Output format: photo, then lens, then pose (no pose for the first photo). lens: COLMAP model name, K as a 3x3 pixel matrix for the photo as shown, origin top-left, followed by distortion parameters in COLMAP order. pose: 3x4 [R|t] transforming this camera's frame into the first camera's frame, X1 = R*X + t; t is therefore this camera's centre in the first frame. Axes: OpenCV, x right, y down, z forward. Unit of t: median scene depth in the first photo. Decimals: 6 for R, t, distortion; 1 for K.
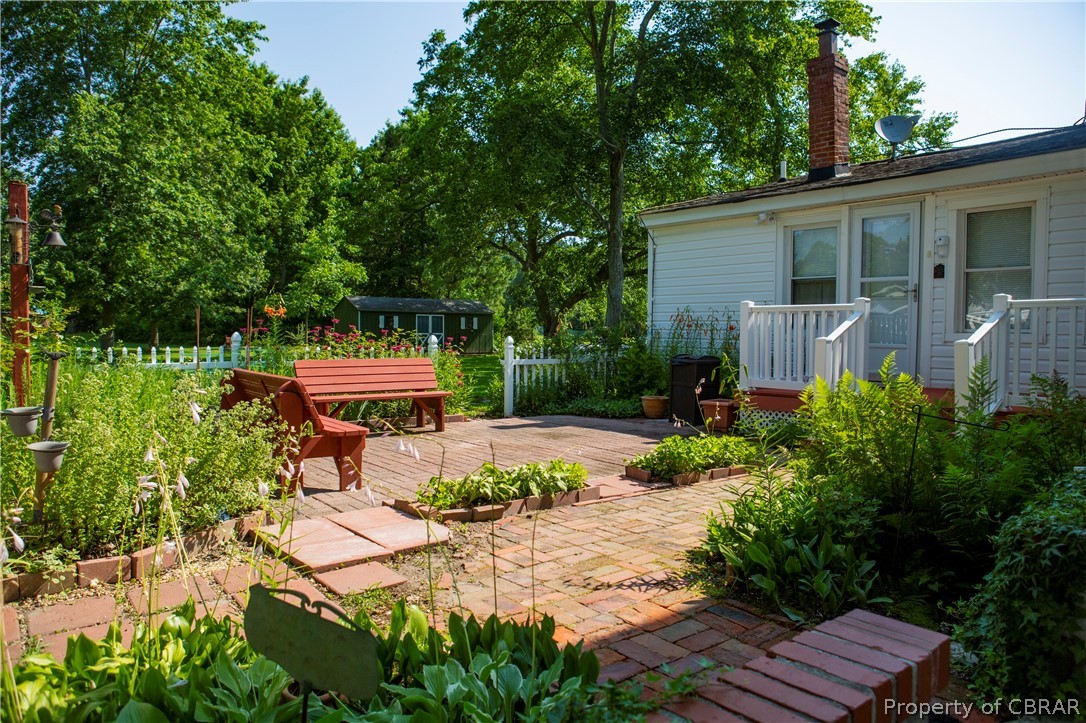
lens RADIAL K [[754.1, 0, 544.3], [0, 754.1, 359.0], [0, 0, 1]] dist [-0.008248, -0.001904]
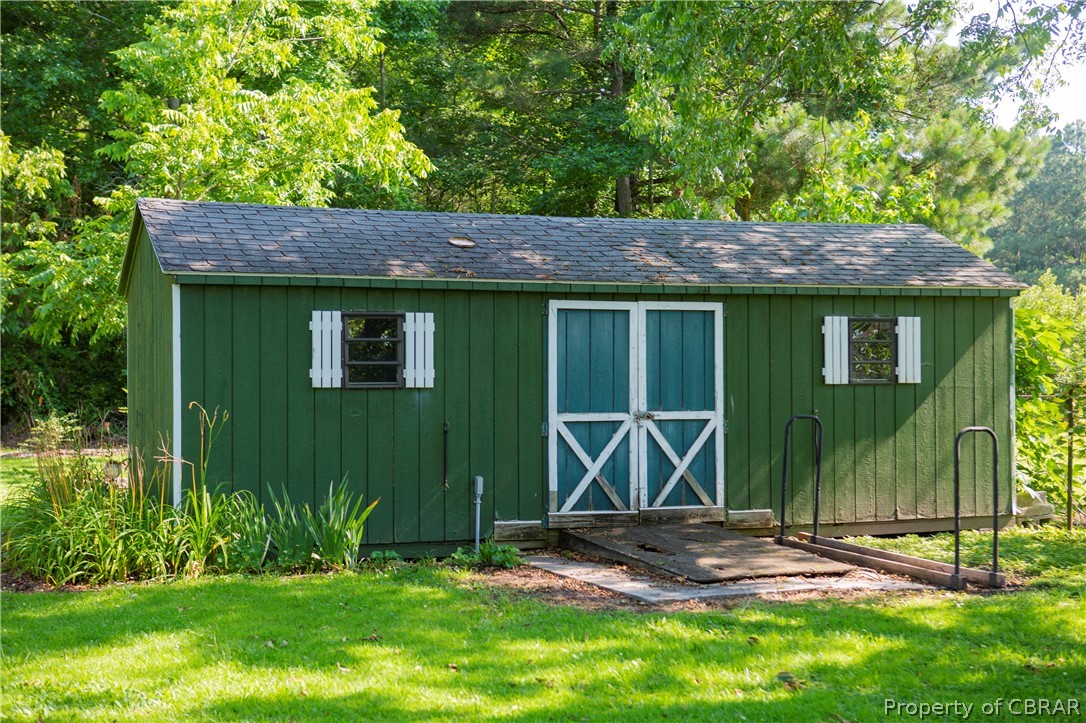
lens RADIAL K [[1622.6, 0, 542.8], [0, 1622.6, 360.7], [0, 0, 1]] dist [0.014393, 0.000000]
pose [[0.958985, -0.008662, -0.283323, -0.071521], [-0.001375, 0.999379, -0.035206, -0.033953], [0.283452, 0.034151, 0.958378, 0.666204]]
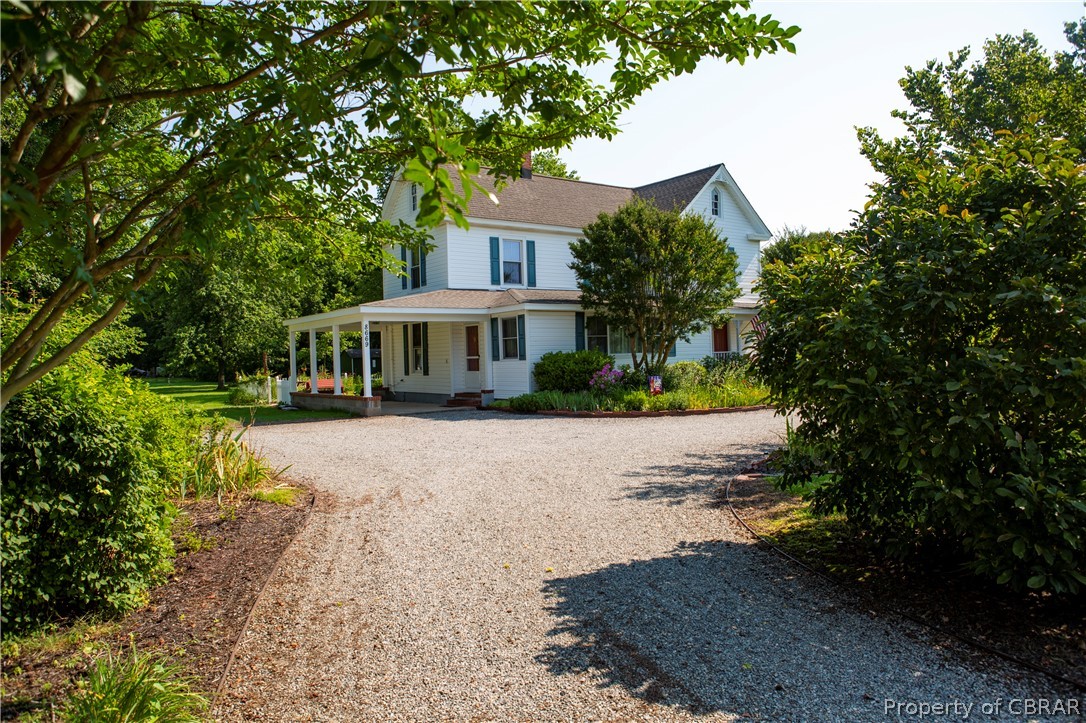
lens RADIAL K [[754.1, 0, 541.1], [0, 754.1, 363.6], [0, 0, 1]] dist [-0.008248, -0.001904]
pose [[0.998462, -0.036208, -0.041979, 0.180882], [0.034705, 0.998749, -0.036004, 0.019060], [0.043230, 0.034492, 0.998470, -0.489575]]
